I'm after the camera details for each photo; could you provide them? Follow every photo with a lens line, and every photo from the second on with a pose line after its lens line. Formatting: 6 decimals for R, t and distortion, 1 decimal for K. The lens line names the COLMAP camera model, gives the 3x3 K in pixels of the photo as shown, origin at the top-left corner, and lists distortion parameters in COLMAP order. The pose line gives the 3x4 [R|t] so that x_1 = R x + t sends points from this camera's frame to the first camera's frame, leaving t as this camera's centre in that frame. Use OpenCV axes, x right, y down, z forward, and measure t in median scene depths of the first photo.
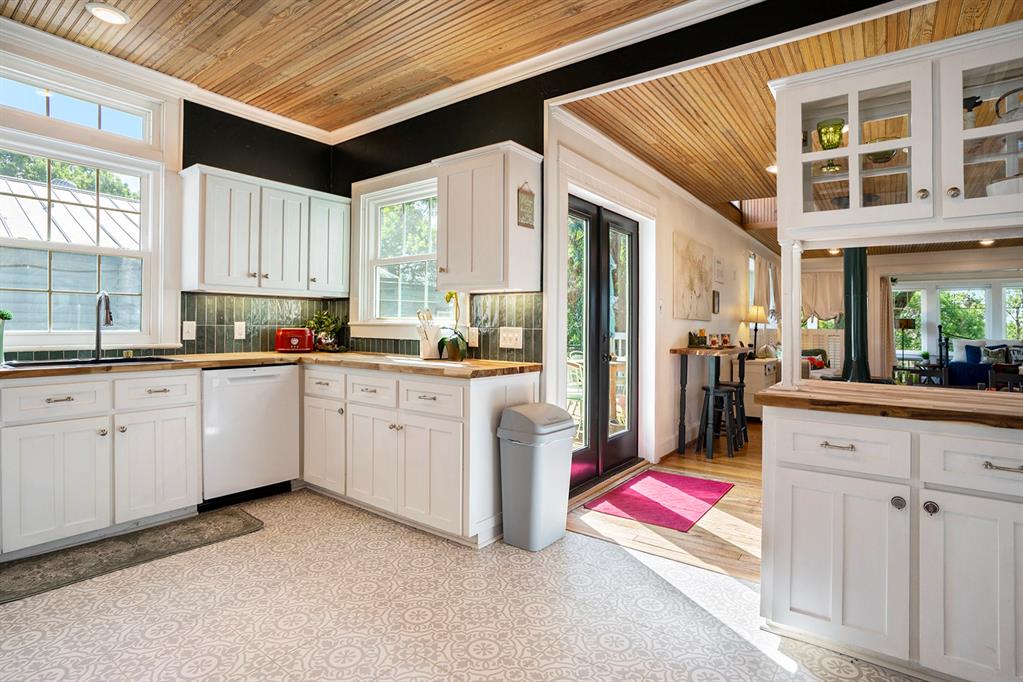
lens RADIAL K [[512.7, 0, 504.2], [0, 512.7, 331.0], [0, 0, 1]] dist [-0.020358, 0.005303]
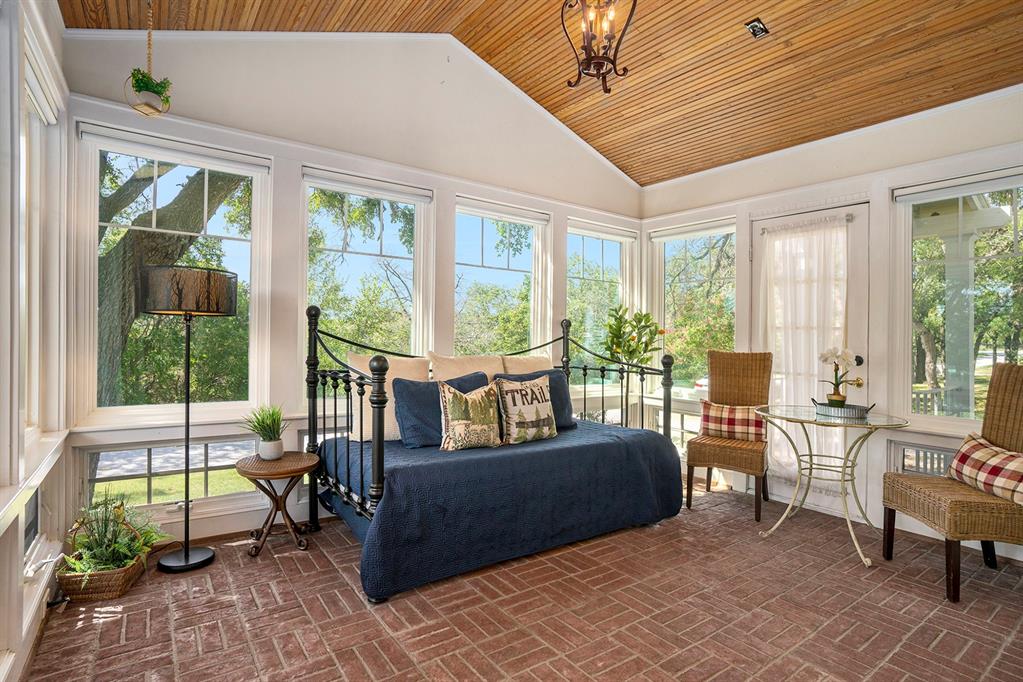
lens RADIAL K [[520.8, 0, 501.8], [0, 520.8, 341.8], [0, 0, 1]] dist [-0.030630, 0.006329]
pose [[0.335522, -0.002038, 0.942030, 0.780137], [-0.001871, 0.999994, 0.002830, 0.007124], [-0.942031, -0.002712, 0.335516, 1.000070]]
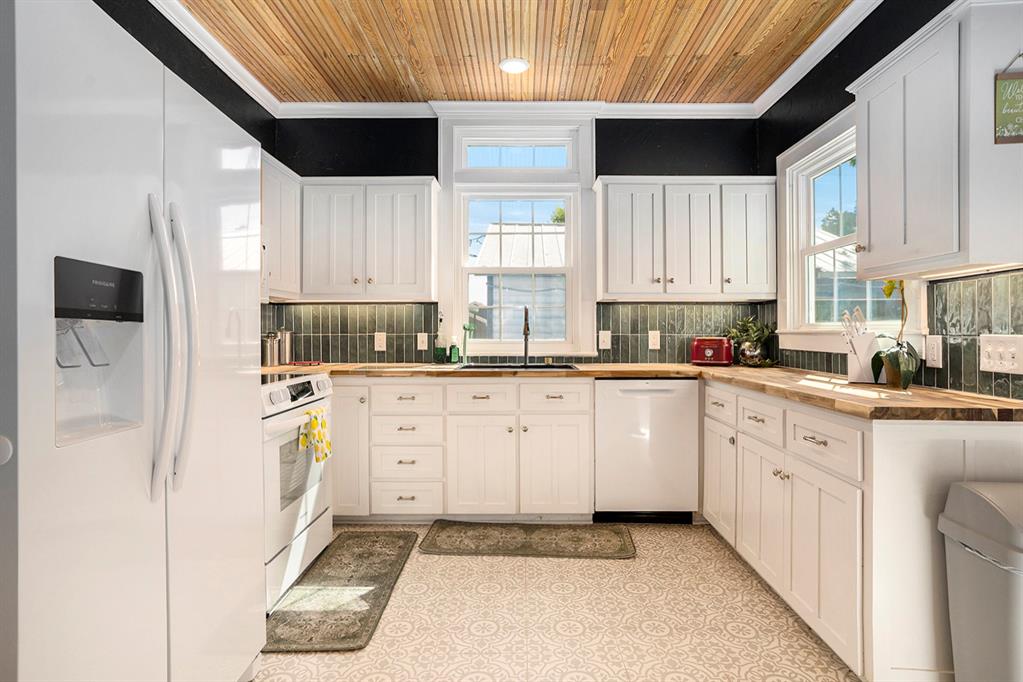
lens RADIAL K [[532.0, 0, 522.6], [0, 532.0, 327.6], [0, 0, 1]] dist [-0.026771, 0.005163]
pose [[0.609498, -0.016259, -0.792621, 0.136425], [-0.003900, 0.999716, -0.023506, 0.000133], [0.792778, 0.017419, 0.609261, 0.228008]]
